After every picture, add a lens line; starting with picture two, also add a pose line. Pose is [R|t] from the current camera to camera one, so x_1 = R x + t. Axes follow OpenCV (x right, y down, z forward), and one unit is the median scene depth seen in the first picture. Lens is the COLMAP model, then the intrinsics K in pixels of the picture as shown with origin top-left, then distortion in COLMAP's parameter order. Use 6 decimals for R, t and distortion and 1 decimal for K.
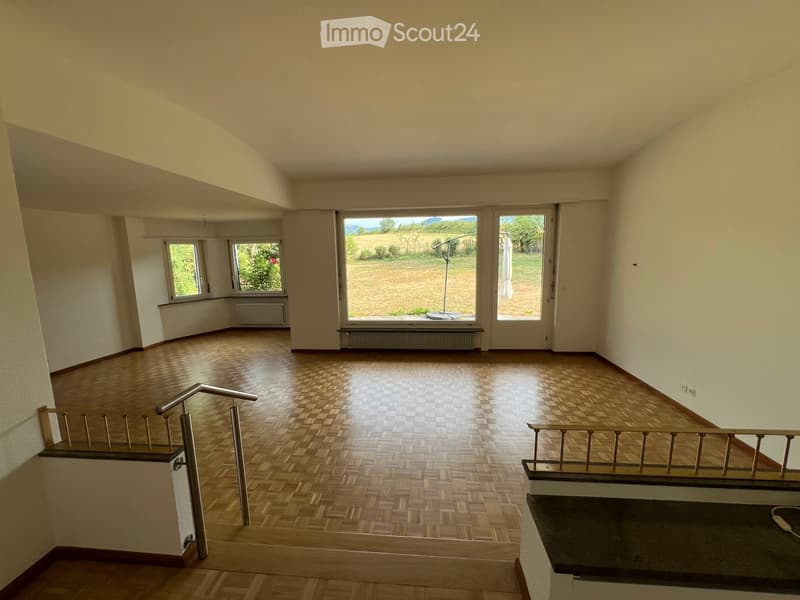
lens RADIAL K [[327.1, 0, 400.0], [0, 327.1, 300.0], [0, 0, 1]] dist [0.011237, -0.000015]
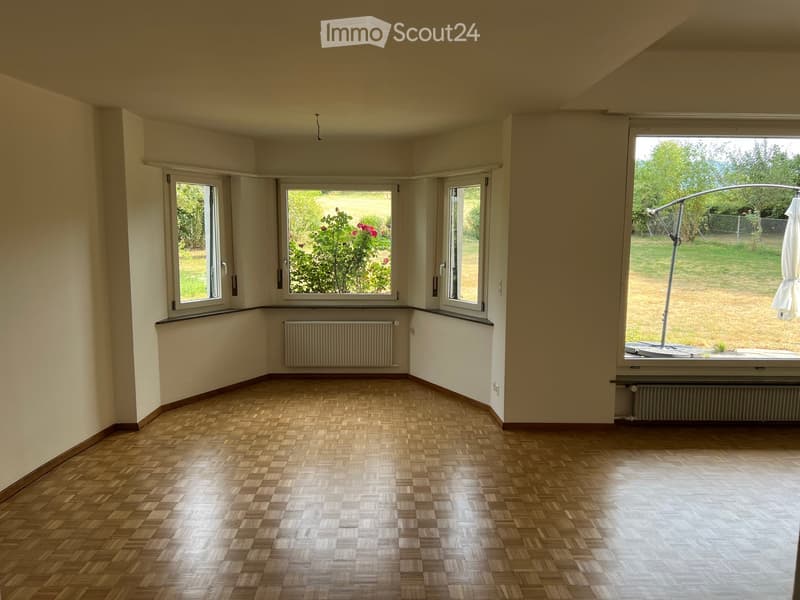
lens RADIAL K [[600.9, 0, 399.5], [0, 600.9, 309.5], [0, 0, 1]] dist [-0.001368, 0.001017]
pose [[0.991849, 0.010564, 0.126983, -0.508268], [-0.007947, 0.999746, -0.021098, 0.012472], [-0.127173, 0.019917, 0.991681, 0.184986]]
